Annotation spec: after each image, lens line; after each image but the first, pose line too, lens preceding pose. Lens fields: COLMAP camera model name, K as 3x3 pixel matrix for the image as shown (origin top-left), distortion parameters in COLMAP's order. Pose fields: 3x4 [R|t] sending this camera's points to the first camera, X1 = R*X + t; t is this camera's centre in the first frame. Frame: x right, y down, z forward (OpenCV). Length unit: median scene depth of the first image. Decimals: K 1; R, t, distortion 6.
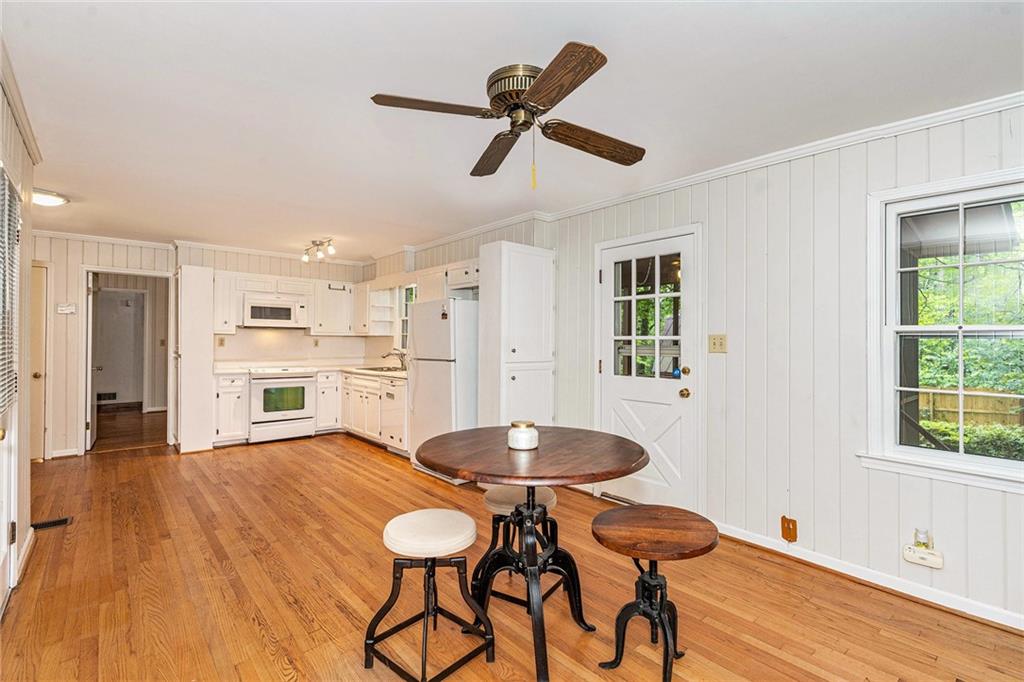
lens RADIAL K [[473.5, 0, 512.0], [0, 473.5, 341.0], [0, 0, 1]] dist [-0.002502, -0.000034]
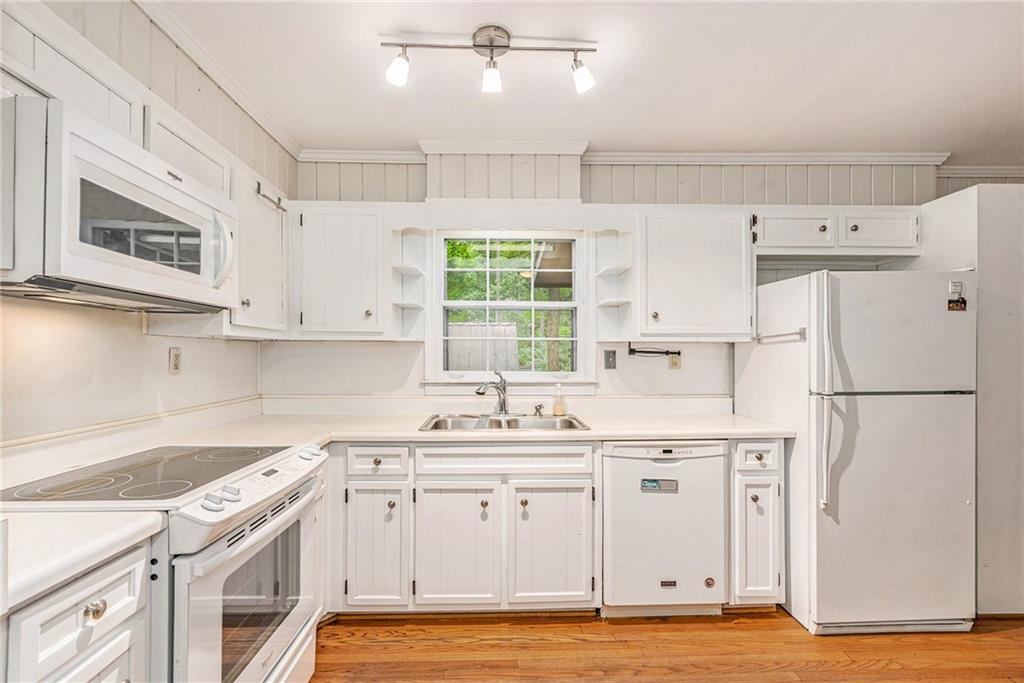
lens RADIAL K [[473.5, 0, 512.0], [0, 473.5, 341.5], [0, 0, 1]] dist [-0.002502, -0.000034]
pose [[0.631408, 0.015081, 0.775304, -0.865927], [0.000072, 0.999810, -0.019507, -0.003636], [-0.775451, 0.012373, 0.631287, 1.086715]]
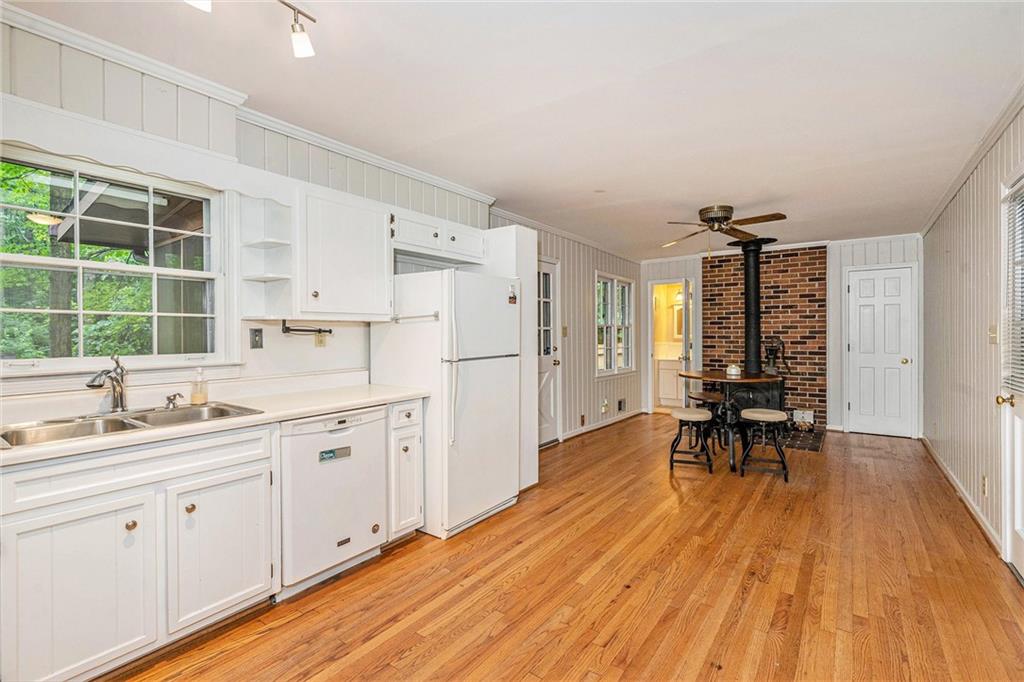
lens RADIAL K [[473.5, 0, 512.0], [0, 473.5, 341.0], [0, 0, 1]] dist [-0.002502, -0.000034]
pose [[-0.231615, -0.019560, 0.972611, -0.947698], [0.001459, 0.999790, 0.020454, 0.000225], [-0.972806, 0.006156, -0.231538, 1.225656]]
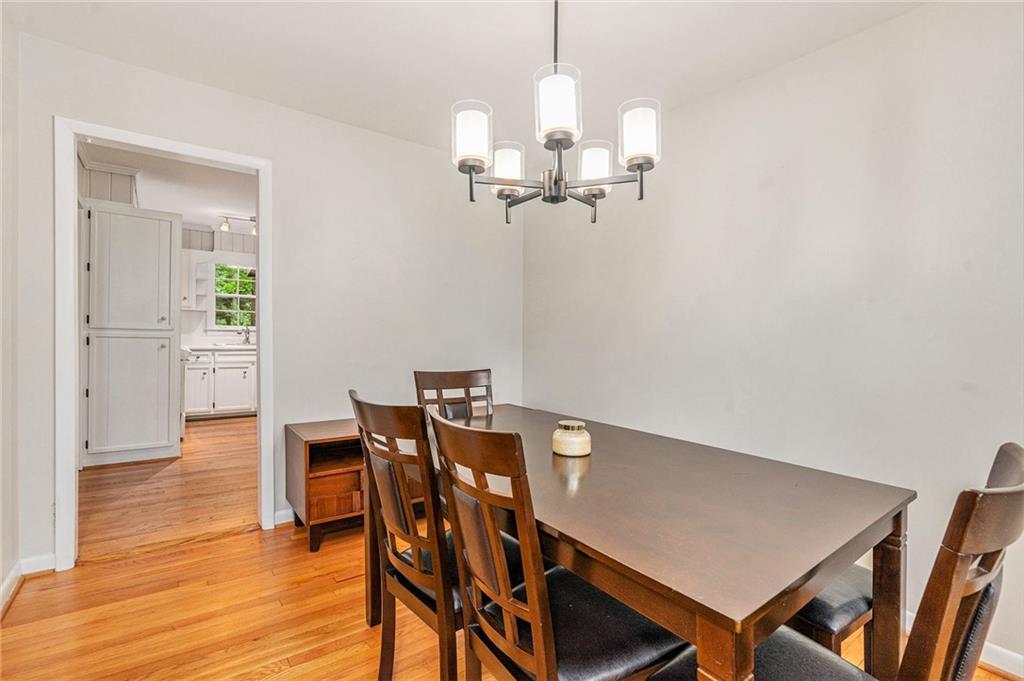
lens RADIAL K [[473.5, 0, 512.0], [0, 473.5, 340.5], [0, 0, 1]] dist [-0.002502, -0.000034]
pose [[0.061863, -0.012418, 0.998007, -1.901297], [-0.023343, 0.999631, 0.013885, 0.033991], [-0.997812, -0.024156, 0.061550, 0.526768]]
